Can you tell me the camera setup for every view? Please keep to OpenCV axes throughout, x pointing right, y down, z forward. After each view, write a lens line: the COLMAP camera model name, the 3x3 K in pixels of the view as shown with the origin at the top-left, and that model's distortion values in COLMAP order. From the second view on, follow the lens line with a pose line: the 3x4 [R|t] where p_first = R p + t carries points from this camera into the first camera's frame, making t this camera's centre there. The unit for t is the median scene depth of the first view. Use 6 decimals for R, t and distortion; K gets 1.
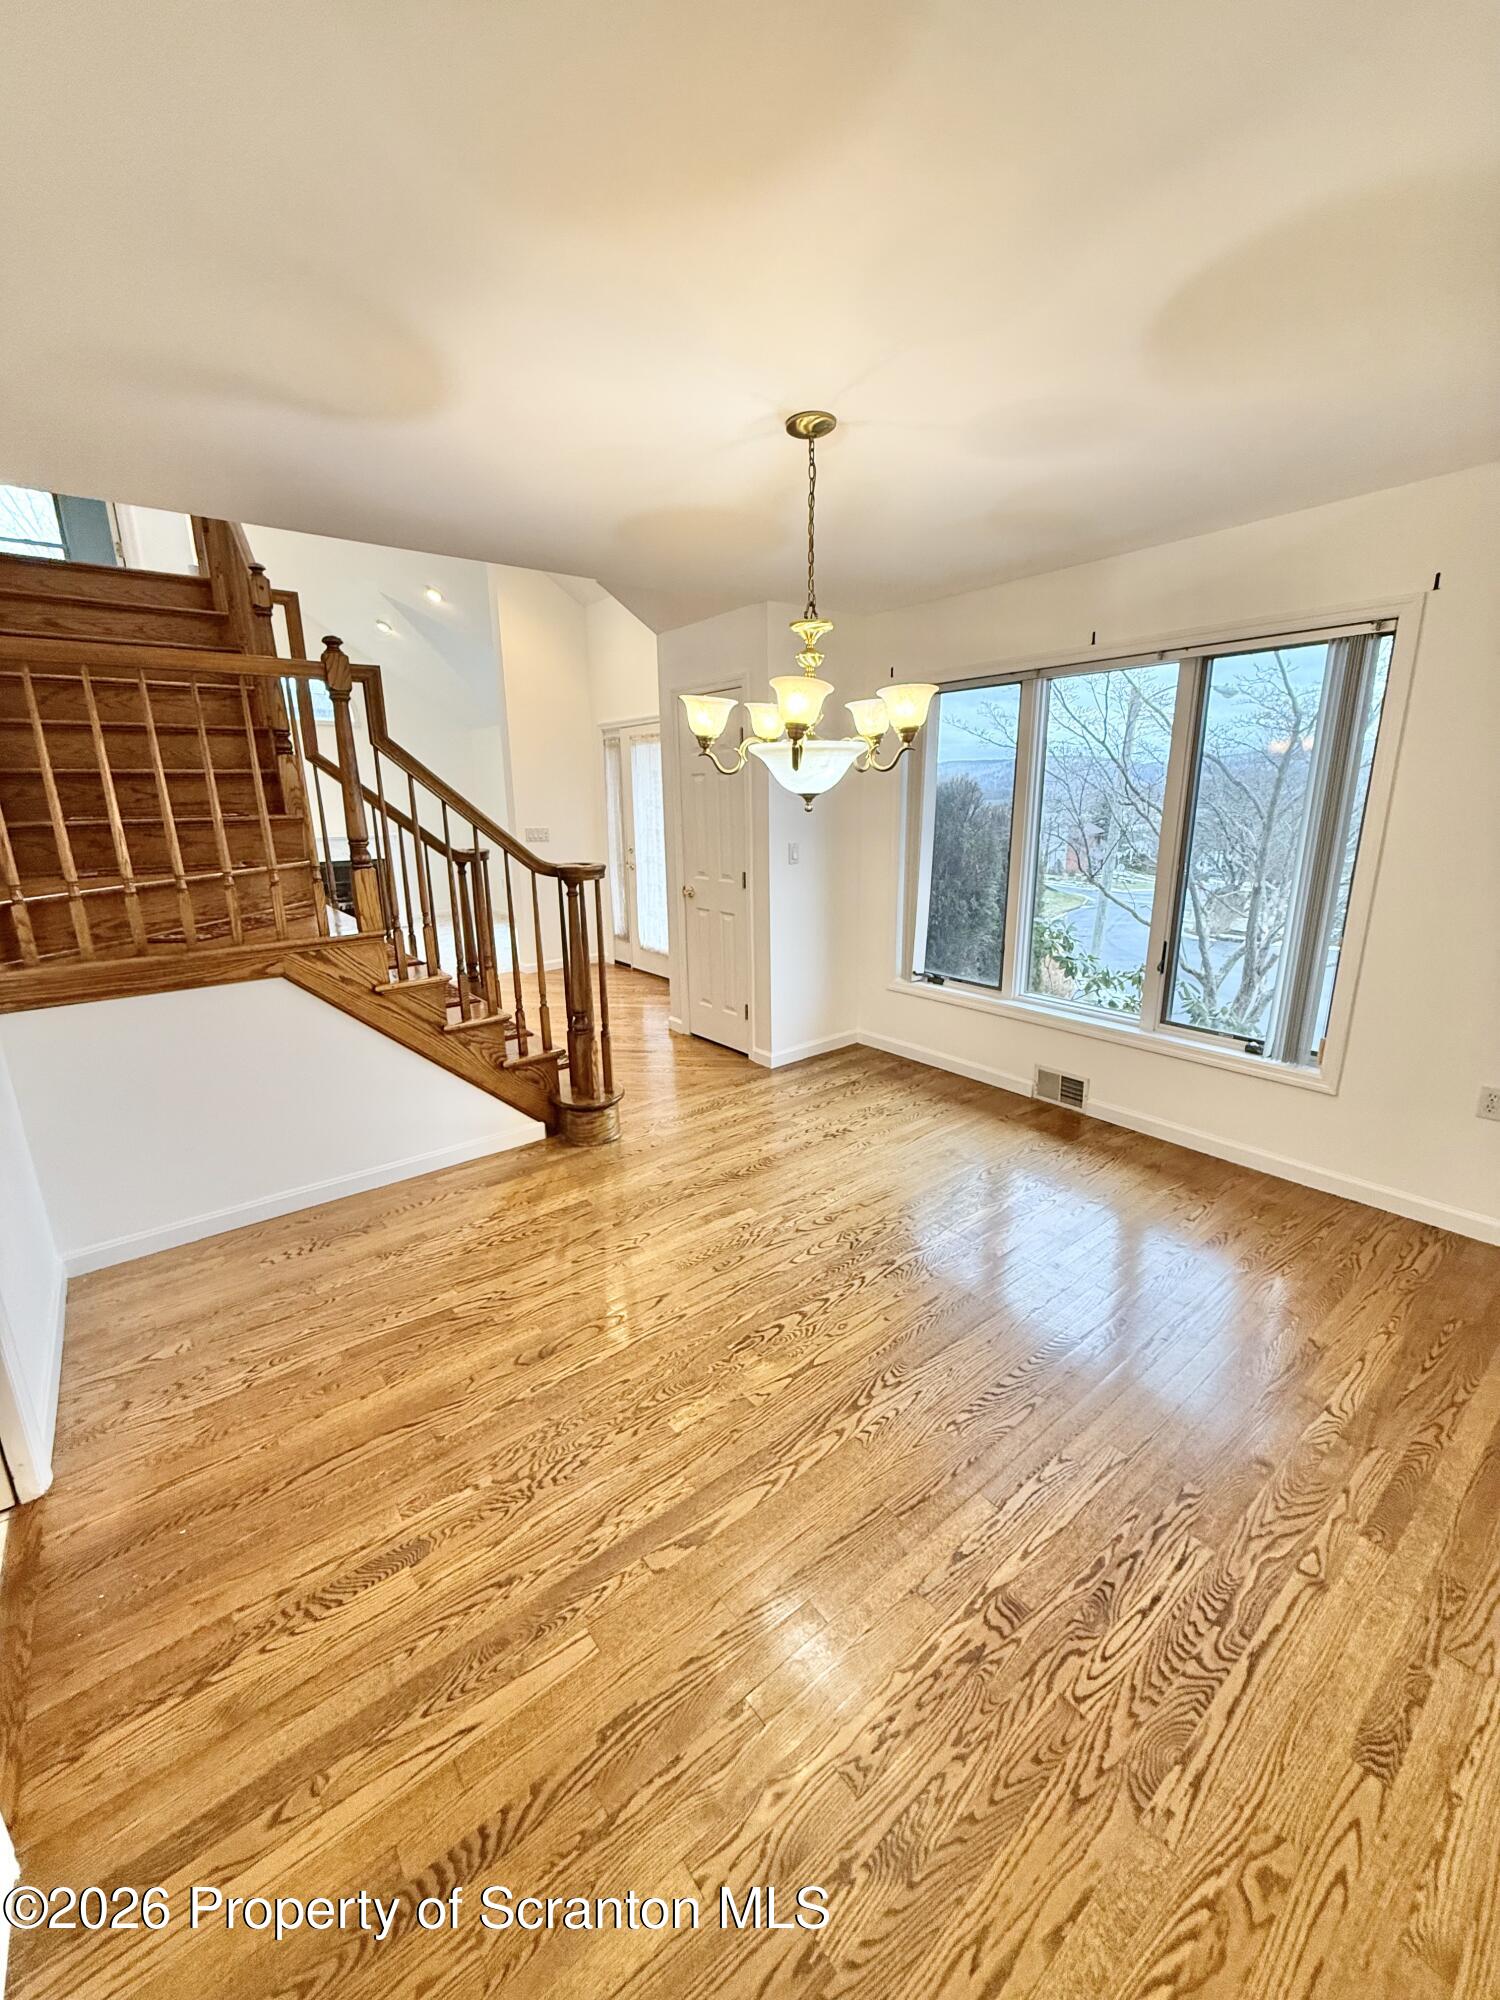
lens RADIAL K [[792.0, 0, 748.2], [0, 792.0, 994.6], [0, 0, 1]] dist [-0.000798, -0.000503]
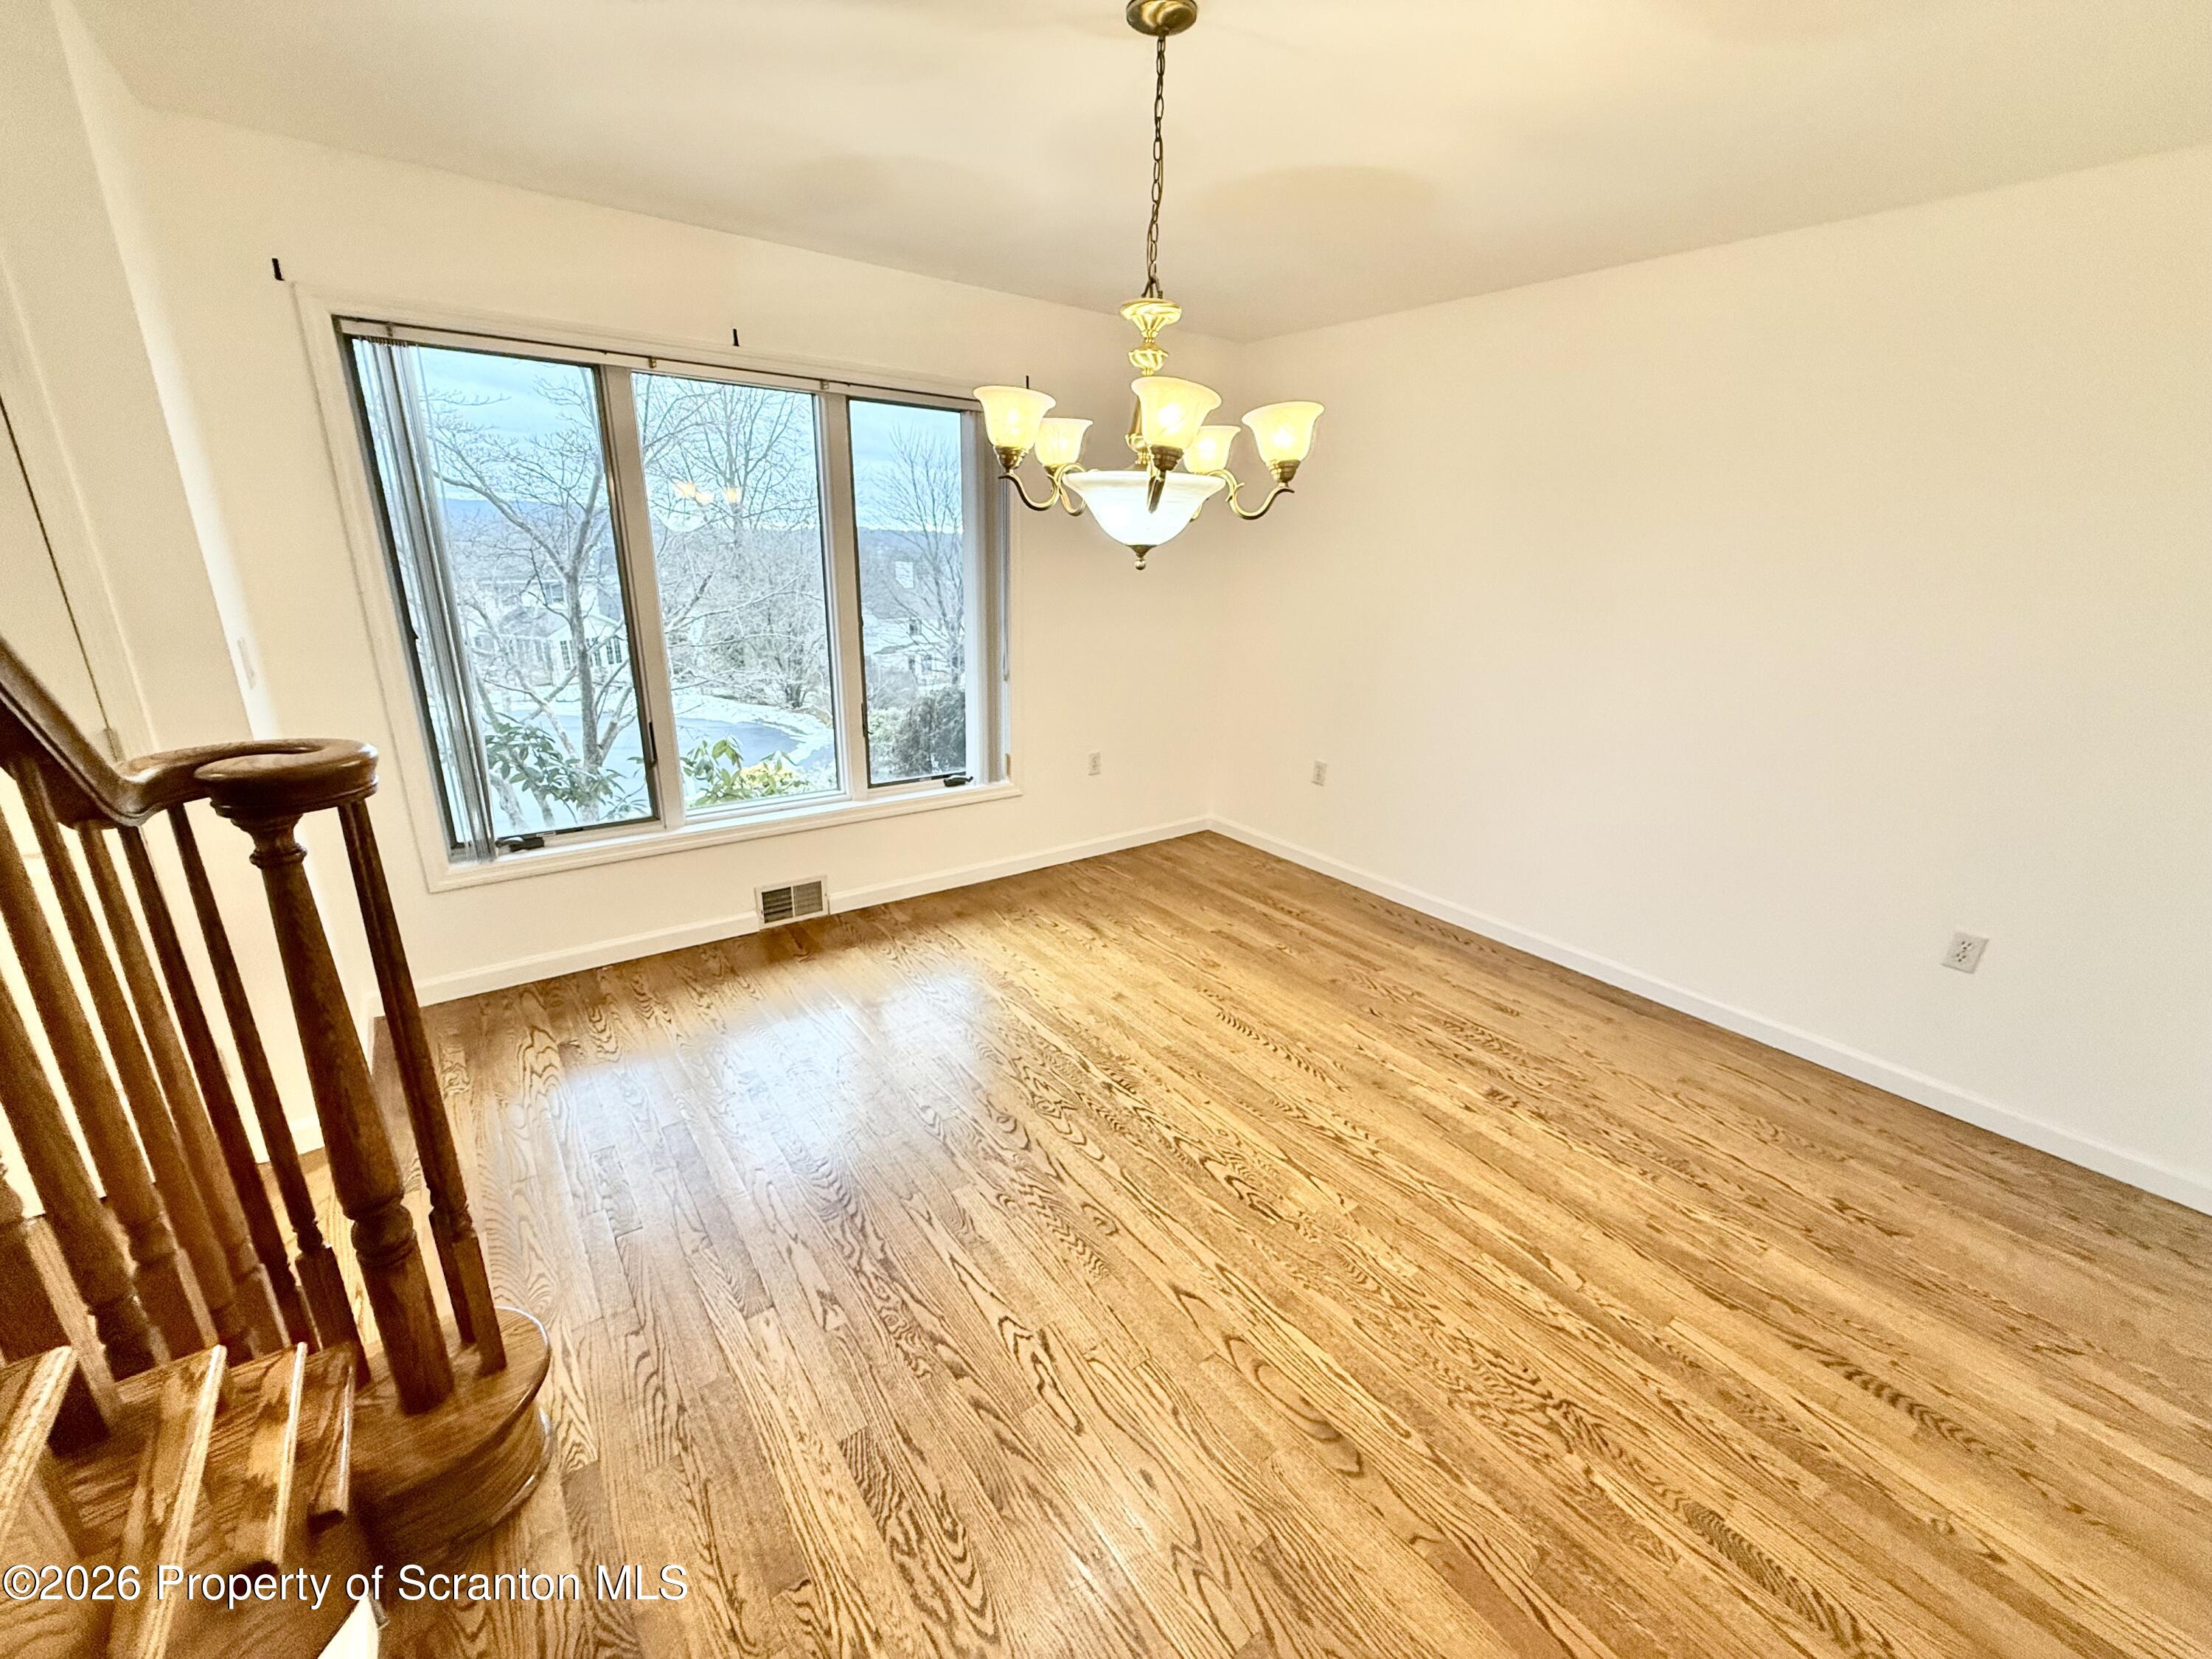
lens RADIAL K [[875.9, 0, 1102.5], [0, 875.9, 831.9], [0, 0, 1]] dist [-0.000798, -0.000503]
pose [[0.025095, -0.296218, 0.954791, -0.838394], [0.220060, 0.933301, 0.283767, -0.257288], [-0.975164, 0.202990, 0.088607, 1.073854]]
